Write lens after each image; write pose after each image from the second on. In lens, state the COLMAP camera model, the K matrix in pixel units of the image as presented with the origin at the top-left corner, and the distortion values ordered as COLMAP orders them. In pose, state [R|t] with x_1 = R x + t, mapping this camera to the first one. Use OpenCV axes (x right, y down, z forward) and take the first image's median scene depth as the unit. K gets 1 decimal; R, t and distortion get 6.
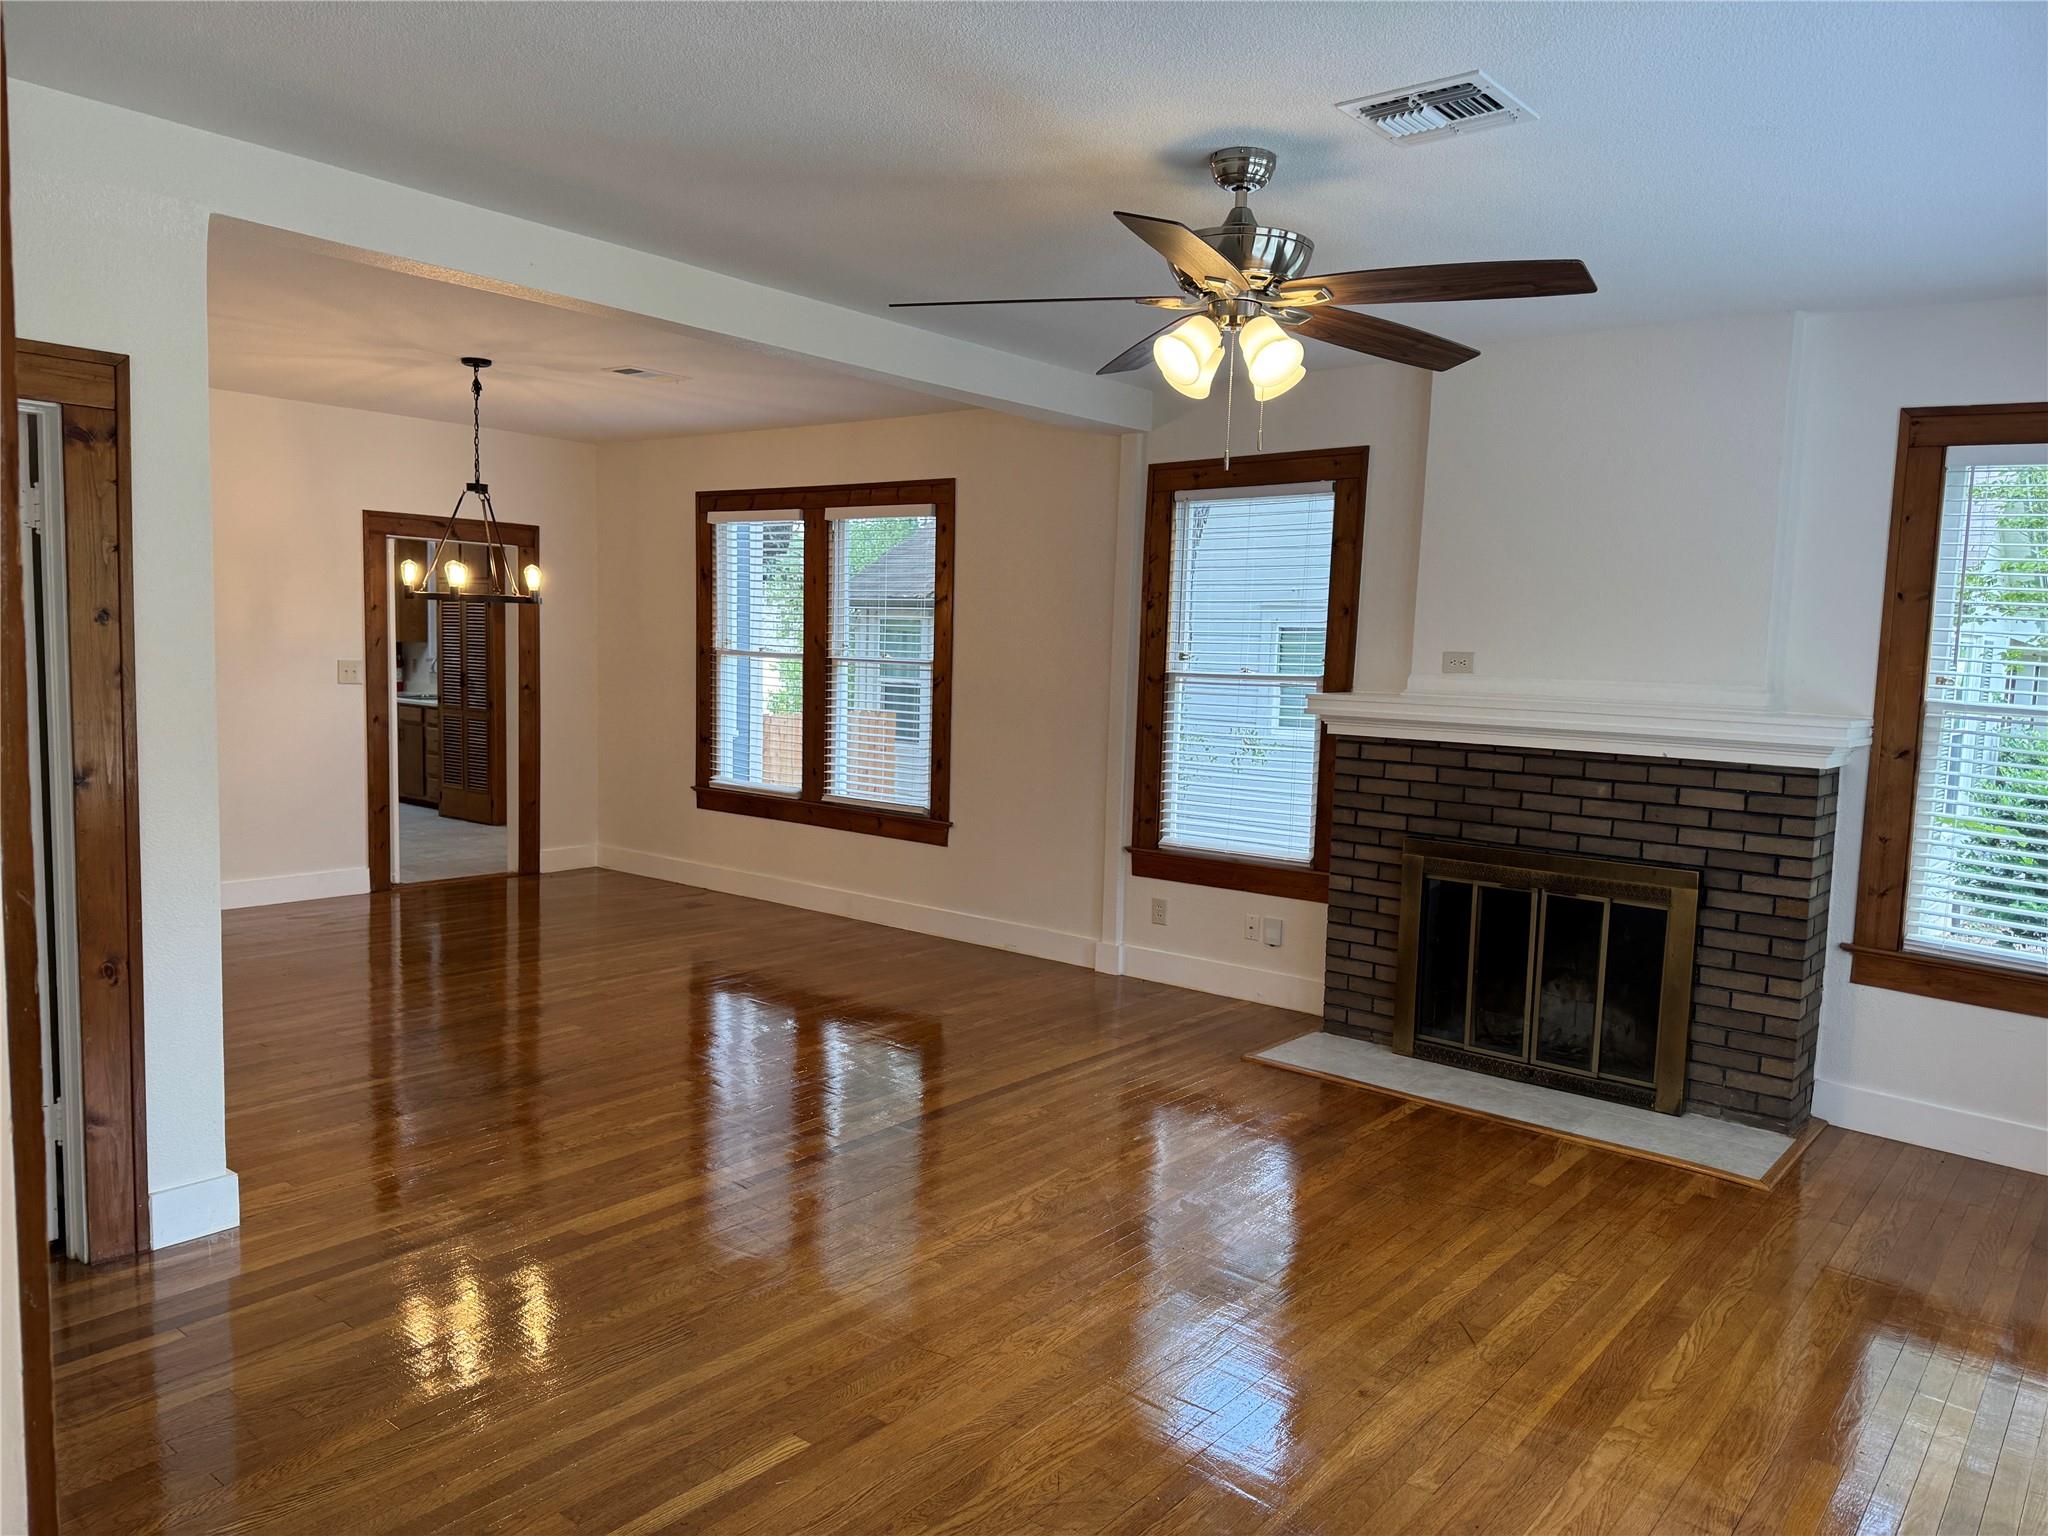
lens RADIAL K [[1437.6, 0, 1012.3], [0, 1437.6, 774.9], [0, 0, 1]] dist [0.109880, -0.132911]
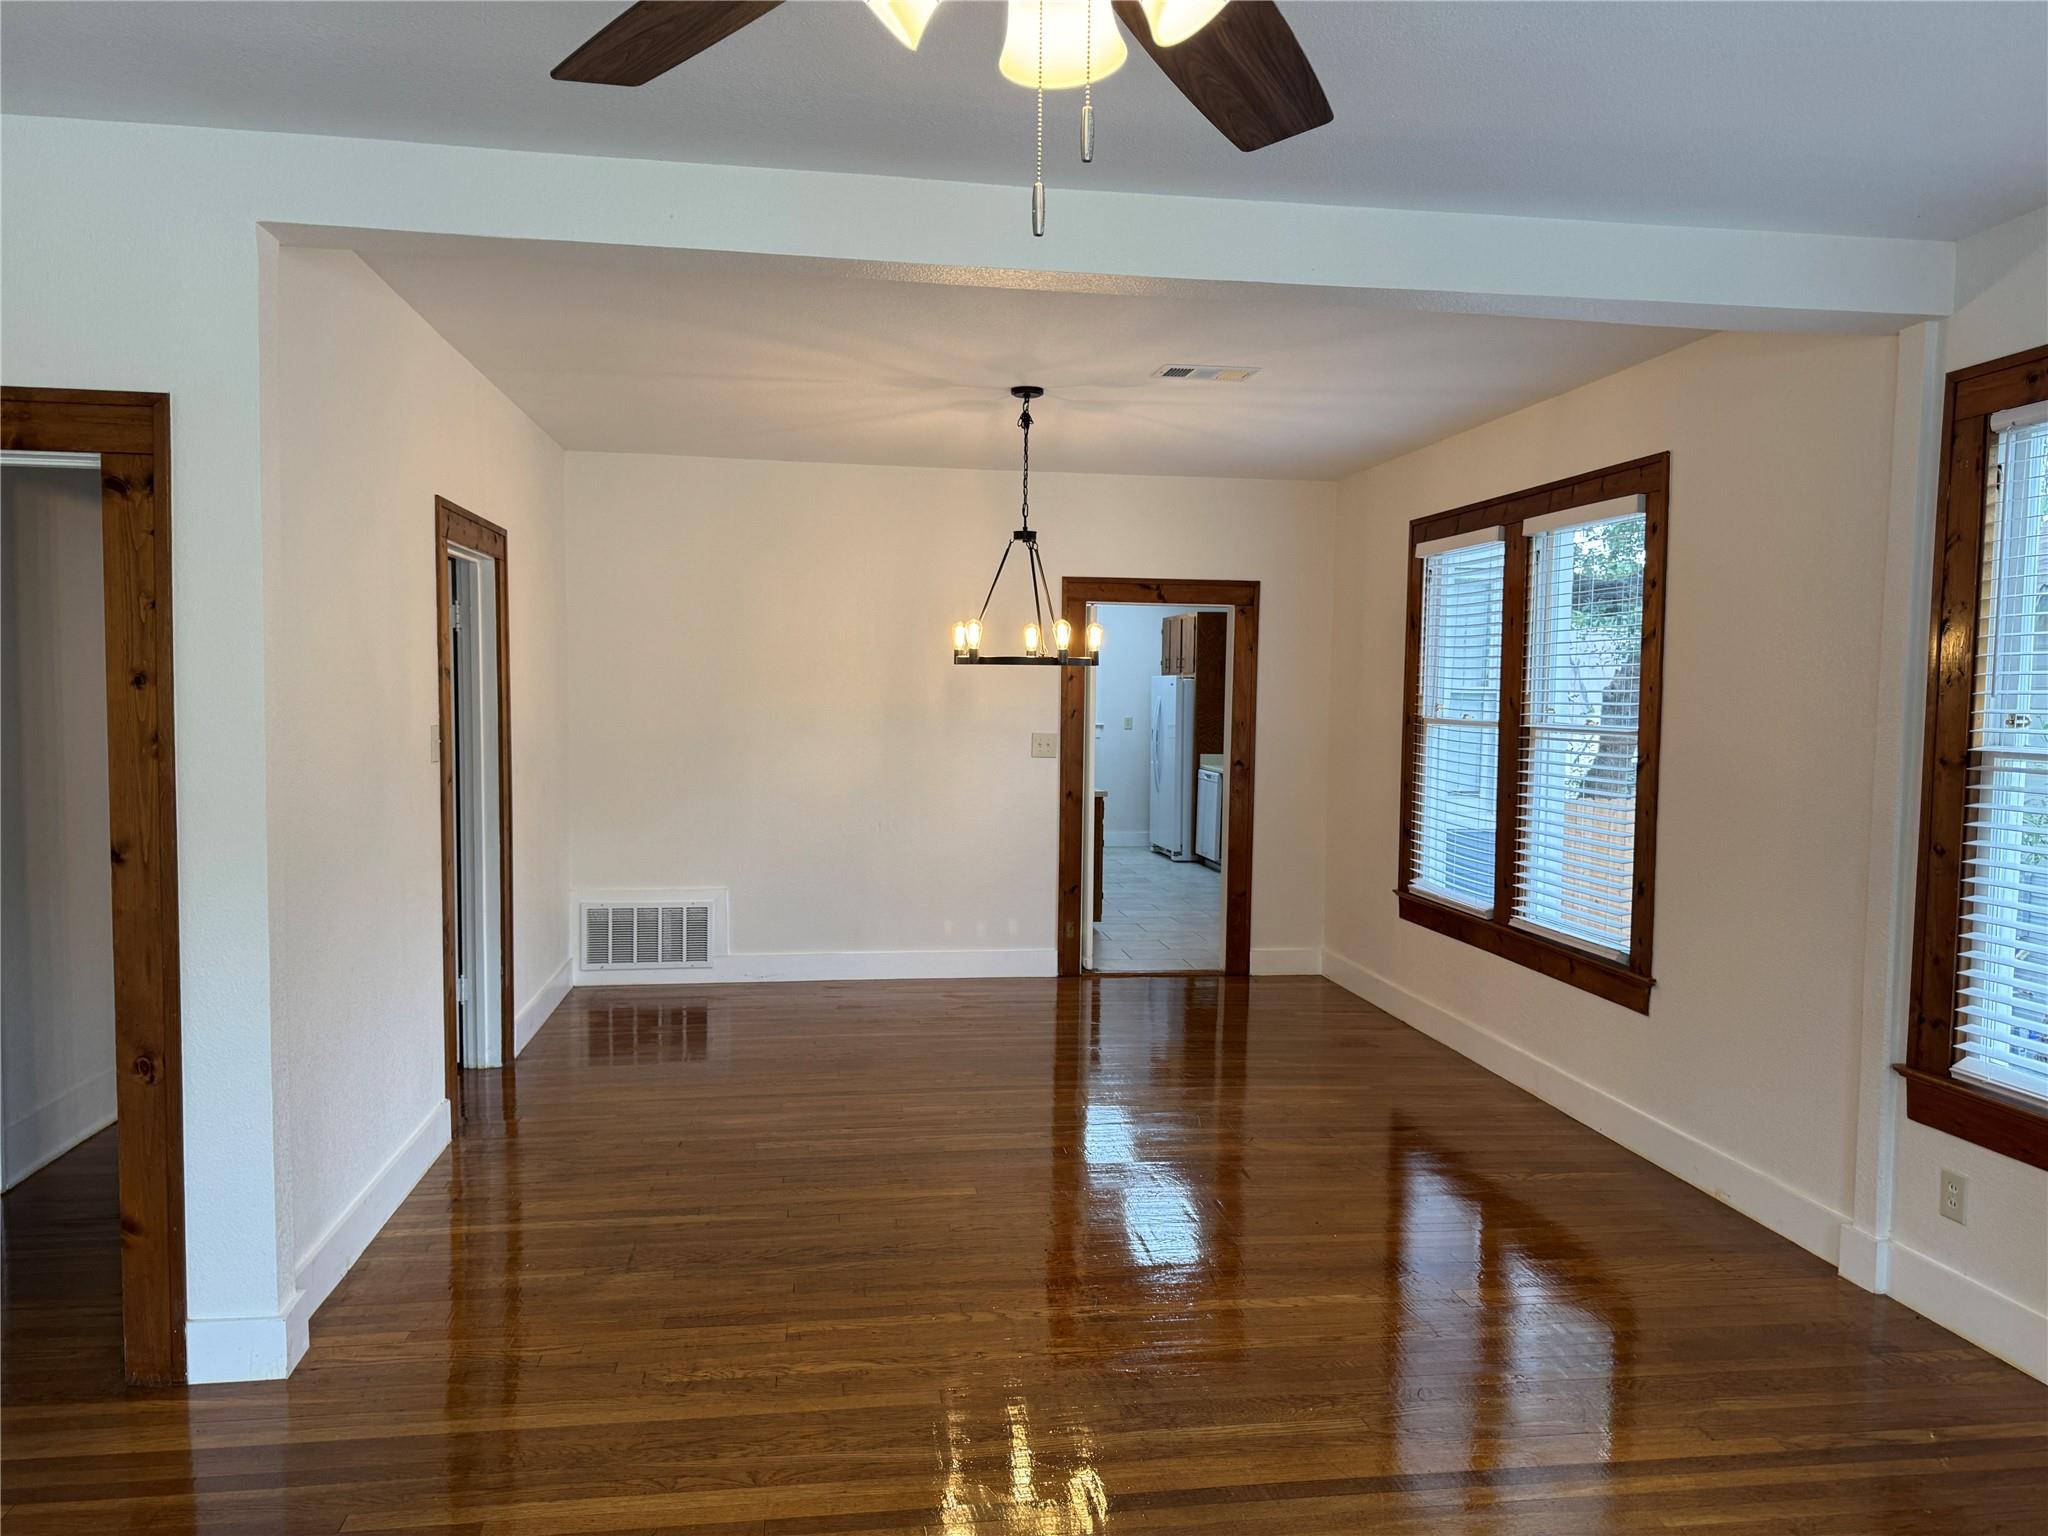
lens RADIAL K [[1437.6, 0, 1012.3], [0, 1437.6, 774.9], [0, 0, 1]] dist [0.109880, -0.132911]
pose [[0.739764, 0.020129, -0.672565, 0.204522], [-0.054418, 0.998068, -0.029983, -0.025525], [0.670662, 0.058780, 0.739430, 0.349035]]
